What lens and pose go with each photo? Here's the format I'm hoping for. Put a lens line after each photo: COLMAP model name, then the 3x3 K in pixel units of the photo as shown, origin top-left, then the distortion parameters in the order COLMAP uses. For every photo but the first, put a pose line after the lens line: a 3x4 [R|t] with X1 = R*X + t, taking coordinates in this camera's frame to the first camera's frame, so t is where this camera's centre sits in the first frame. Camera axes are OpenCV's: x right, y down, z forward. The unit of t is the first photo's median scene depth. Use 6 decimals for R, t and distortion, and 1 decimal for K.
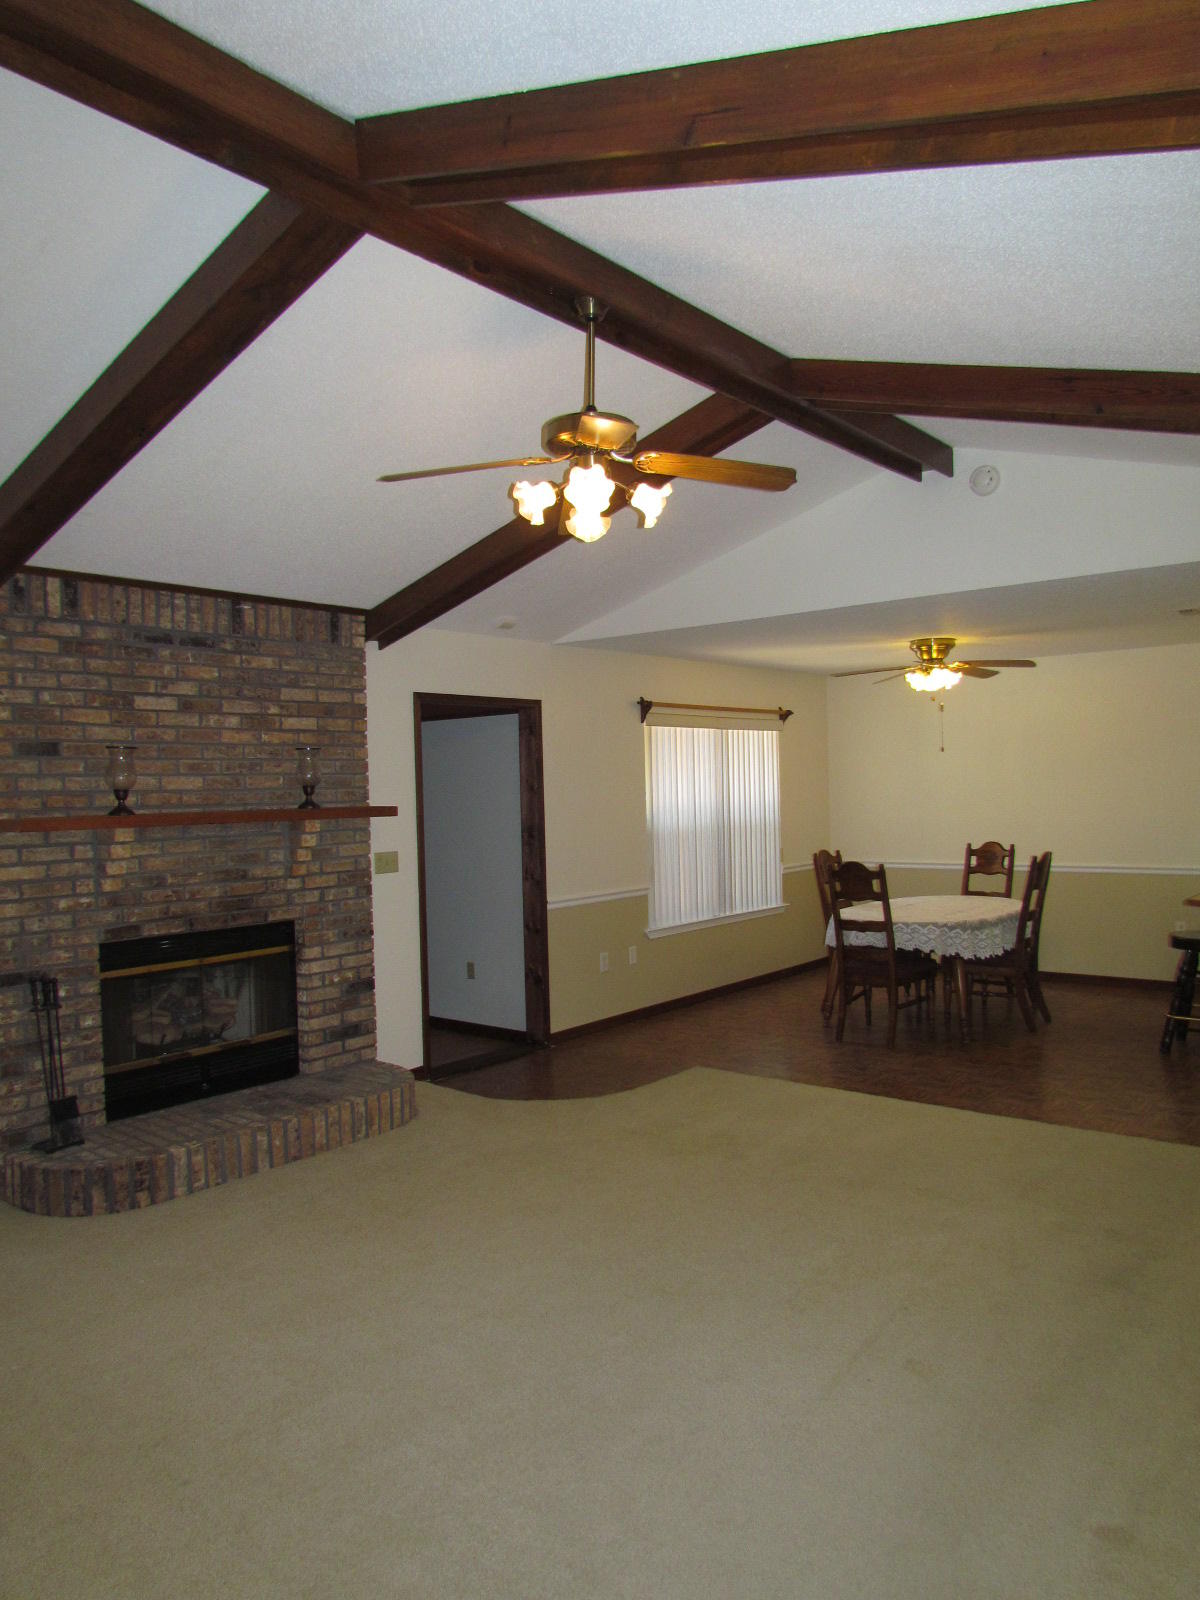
lens RADIAL K [[1121.0, 0, 600.0], [0, 1121.0, 800.0], [0, 0, 1]] dist [-0.041462, 0.005384]
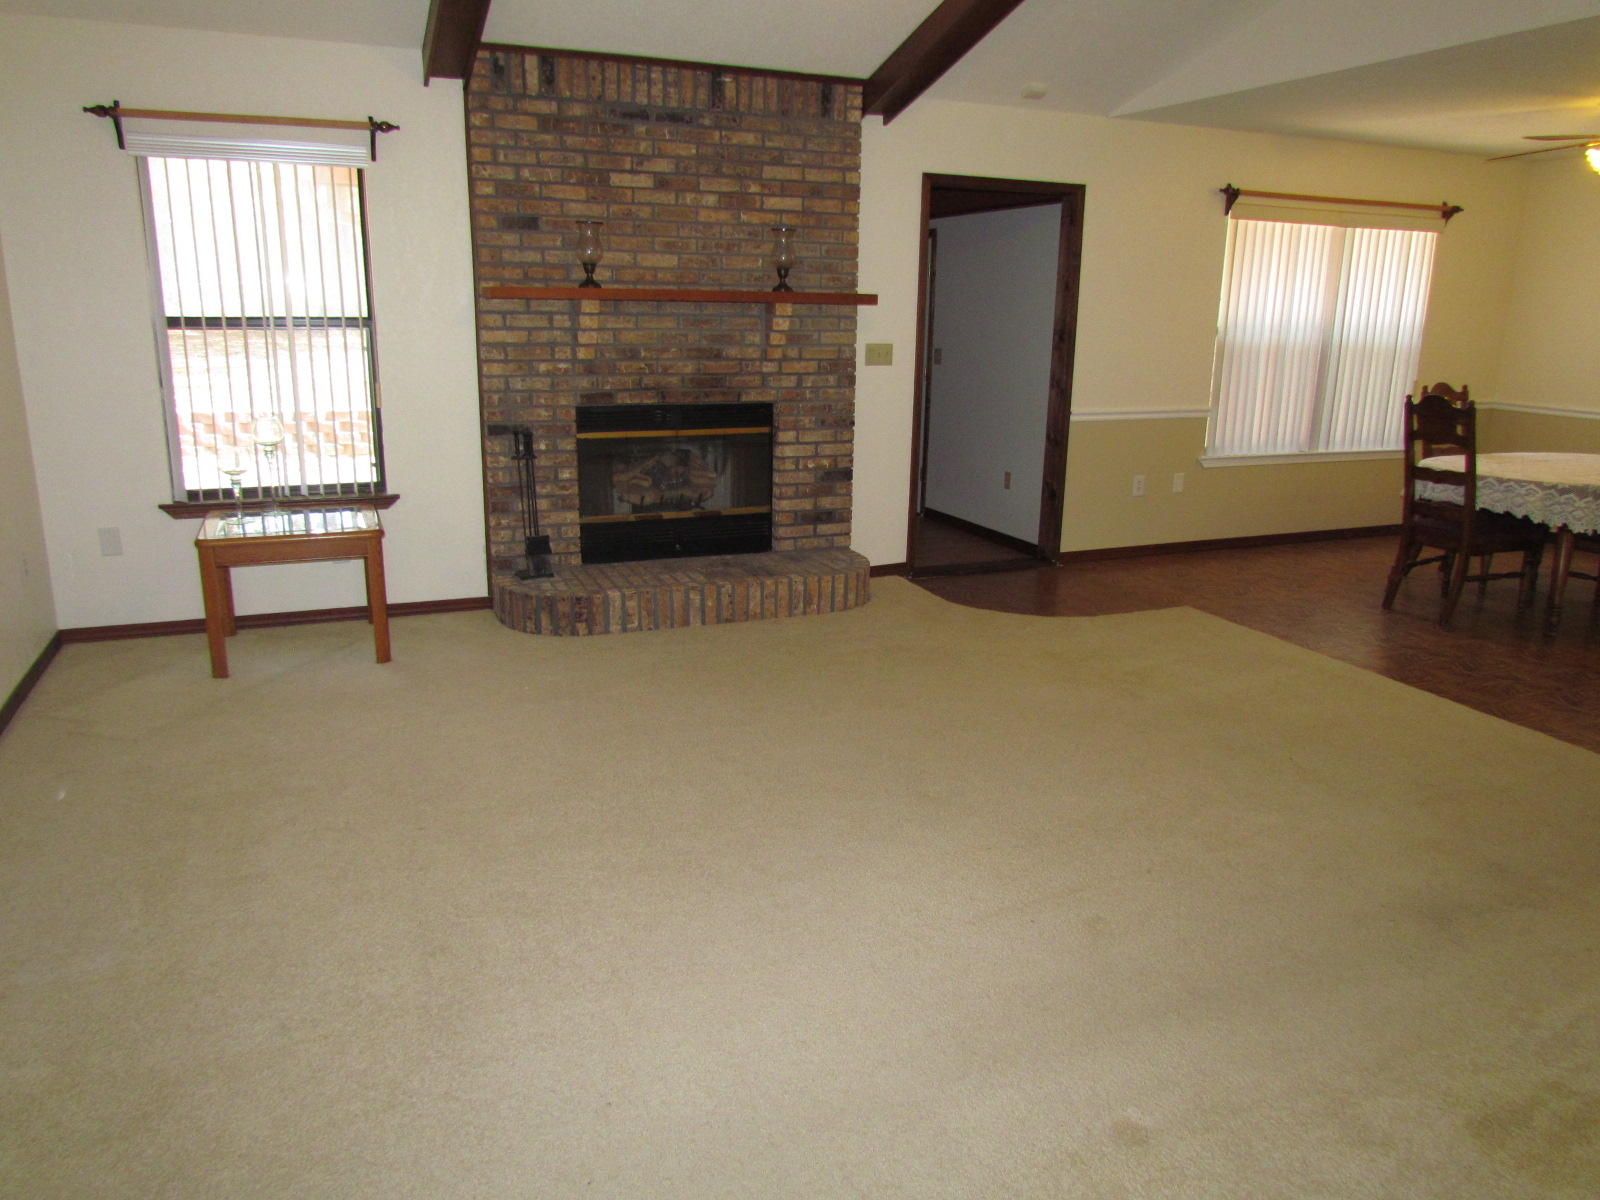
lens RADIAL K [[1121.0, 0, 800.0], [0, 1121.0, 600.0], [0, 0, 1]] dist [-0.041462, 0.005384]
pose [[0.884560, 0.157091, -0.439176, 0.250222], [-0.044018, 0.965490, 0.256694, 0.017377], [0.464344, -0.207730, 0.860949, 0.088242]]
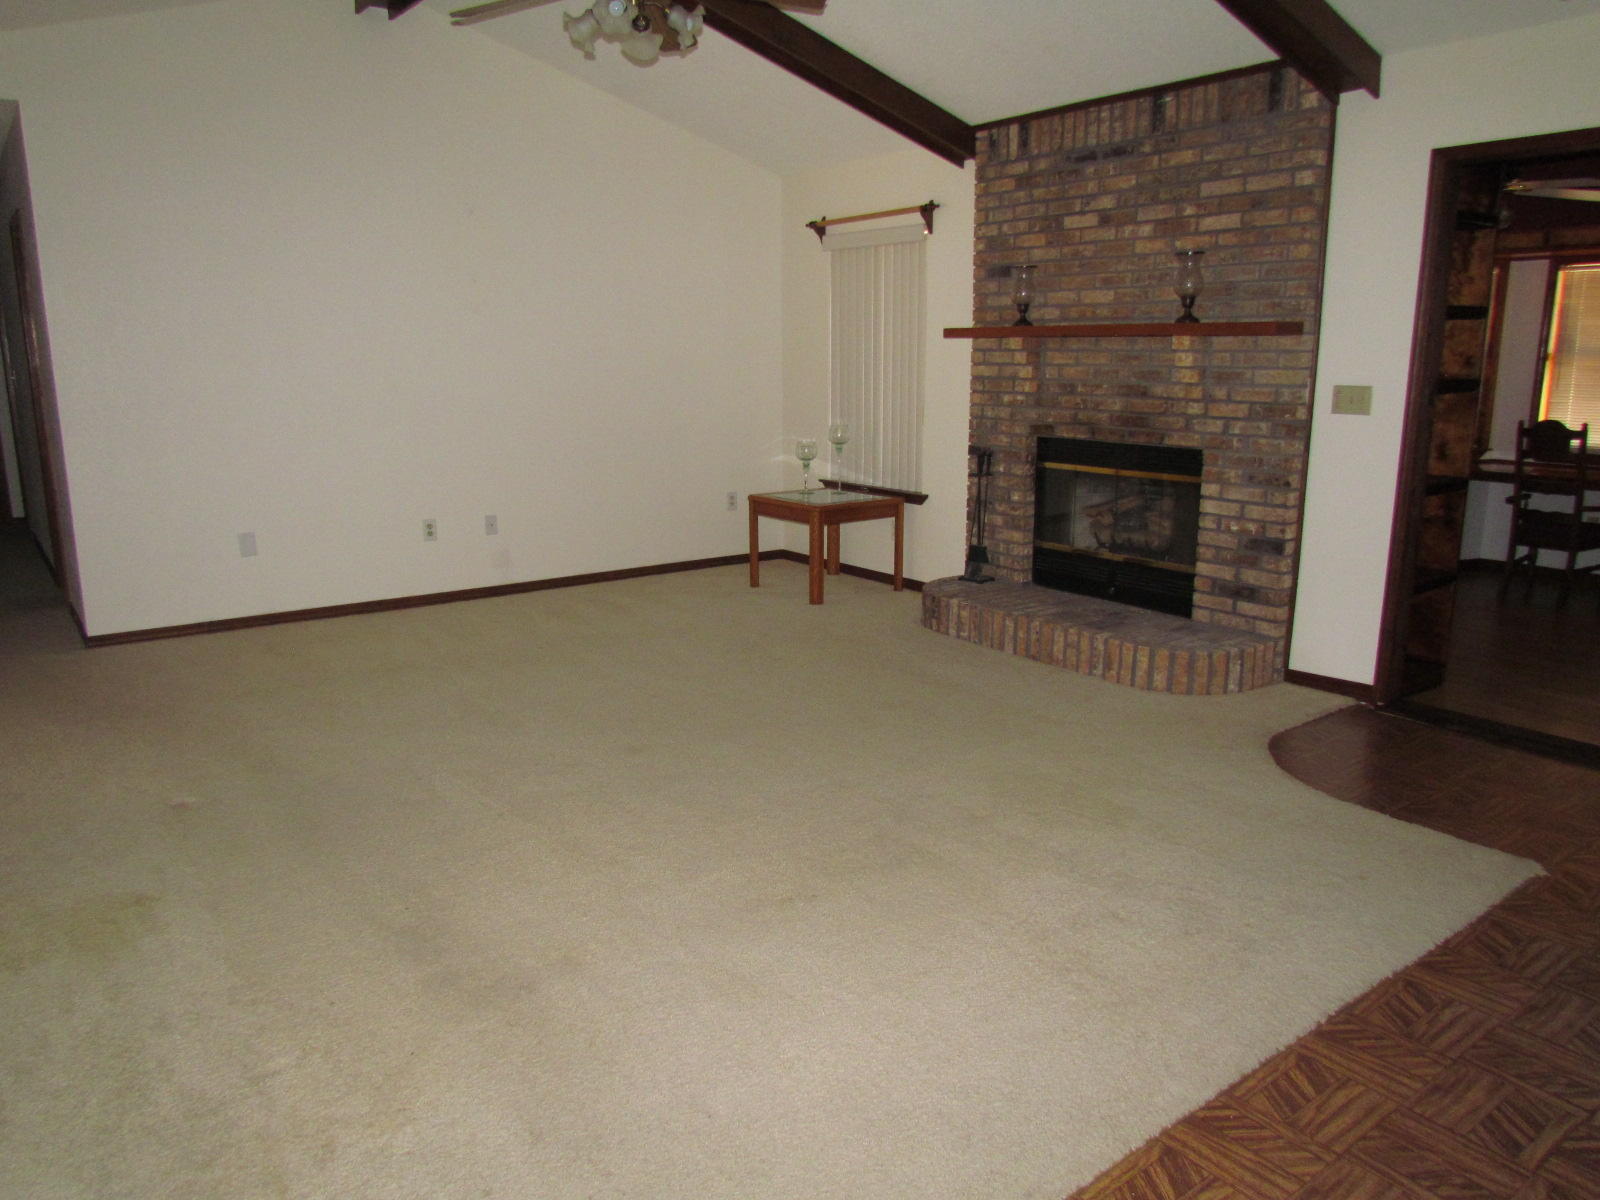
lens RADIAL K [[1123.8, 0, 768.3], [0, 1123.8, 595.5], [0, 0, 1]] dist [-0.031915, 0.002547]
pose [[-0.251784, 0.232551, -0.939428, 0.741598], [0.000611, 0.970739, 0.240138, 0.004655], [0.967783, 0.059889, -0.244558, 0.950476]]
